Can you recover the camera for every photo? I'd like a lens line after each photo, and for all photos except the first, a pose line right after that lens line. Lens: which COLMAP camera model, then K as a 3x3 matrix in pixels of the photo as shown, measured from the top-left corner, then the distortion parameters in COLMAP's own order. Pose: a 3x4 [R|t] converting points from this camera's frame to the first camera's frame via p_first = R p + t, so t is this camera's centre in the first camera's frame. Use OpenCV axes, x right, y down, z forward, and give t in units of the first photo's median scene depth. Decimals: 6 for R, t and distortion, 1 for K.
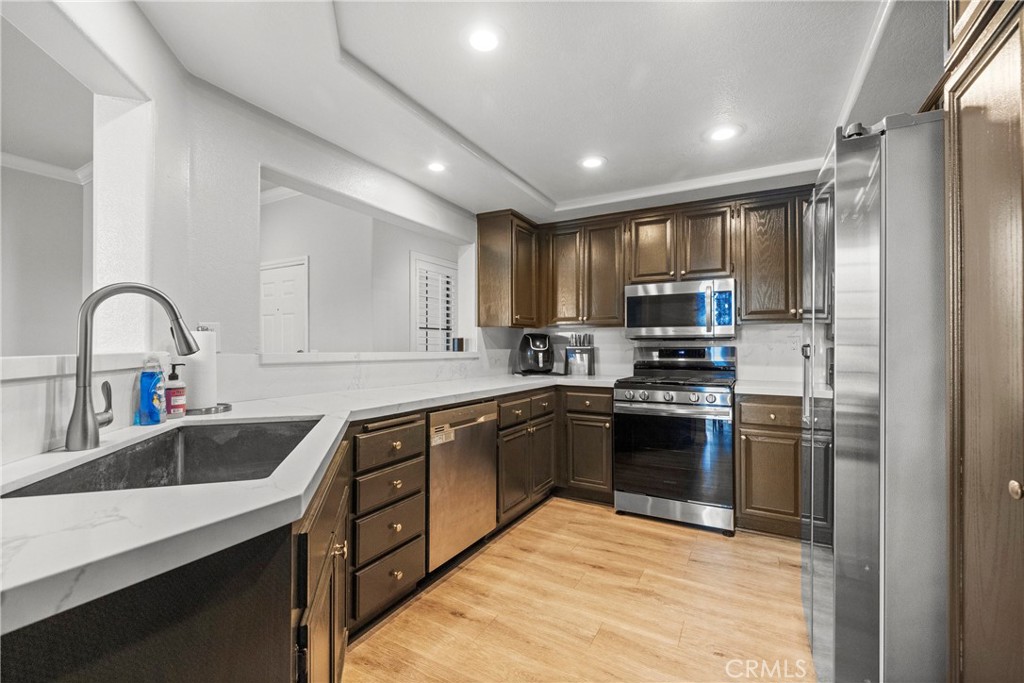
lens RADIAL K [[435.9, 0, 515.7], [0, 435.9, 341.8], [0, 0, 1]] dist [-0.001273, -0.001020]
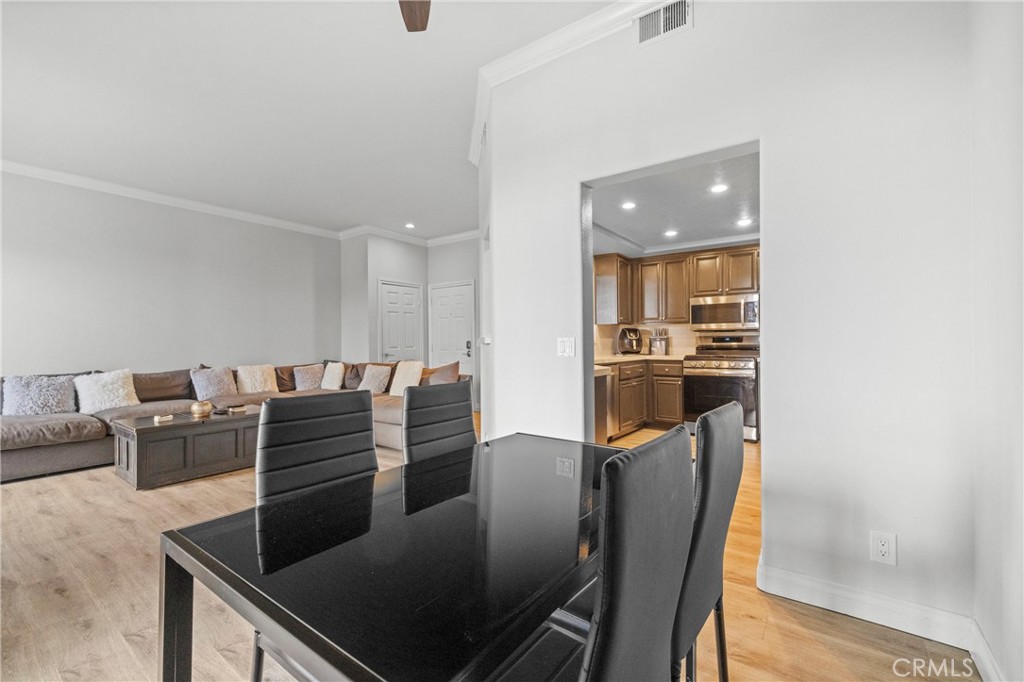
lens RADIAL K [[435.9, 0, 506.3], [0, 435.9, 338.2], [0, 0, 1]] dist [-0.001273, -0.001020]
pose [[0.988826, -0.006722, -0.148925, -0.176396], [0.006994, 0.999975, 0.001296, 0.012854], [0.148912, -0.002323, 0.988848, -0.673982]]
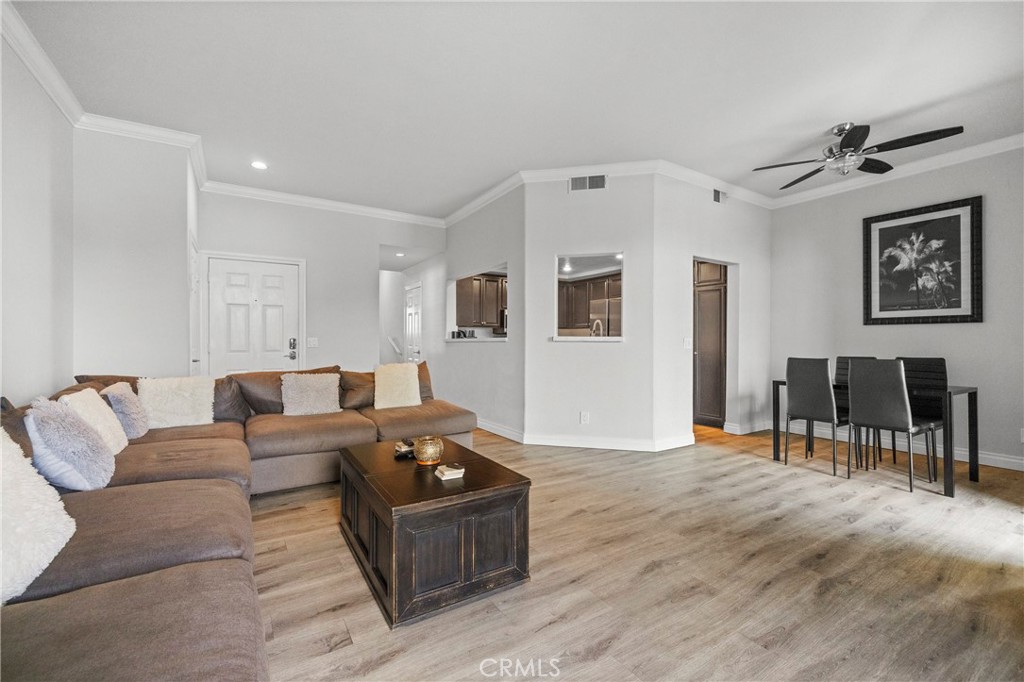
lens RADIAL K [[435.9, 0, 510.3], [0, 435.9, 339.7], [0, 0, 1]] dist [-0.001273, -0.001020]
pose [[0.496401, 0.003148, 0.868087, -1.614236], [-0.010166, 0.999946, 0.002186, 0.019847], [-0.868034, -0.009910, 0.496407, -0.125052]]
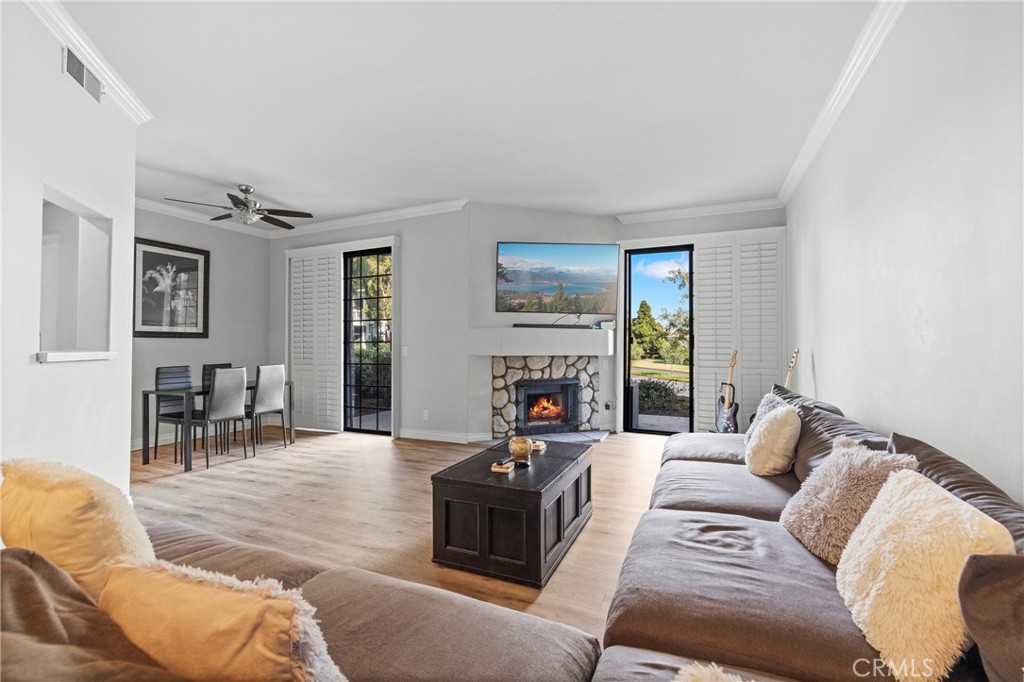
lens RADIAL K [[435.9, 0, 506.1], [0, 435.9, 339.7], [0, 0, 1]] dist [-0.001273, -0.001020]
pose [[-0.996671, 0.002167, -0.081501, -1.014083], [0.003762, 0.999804, -0.019420, 0.007047], [0.081443, -0.019662, -0.996484, 1.097481]]
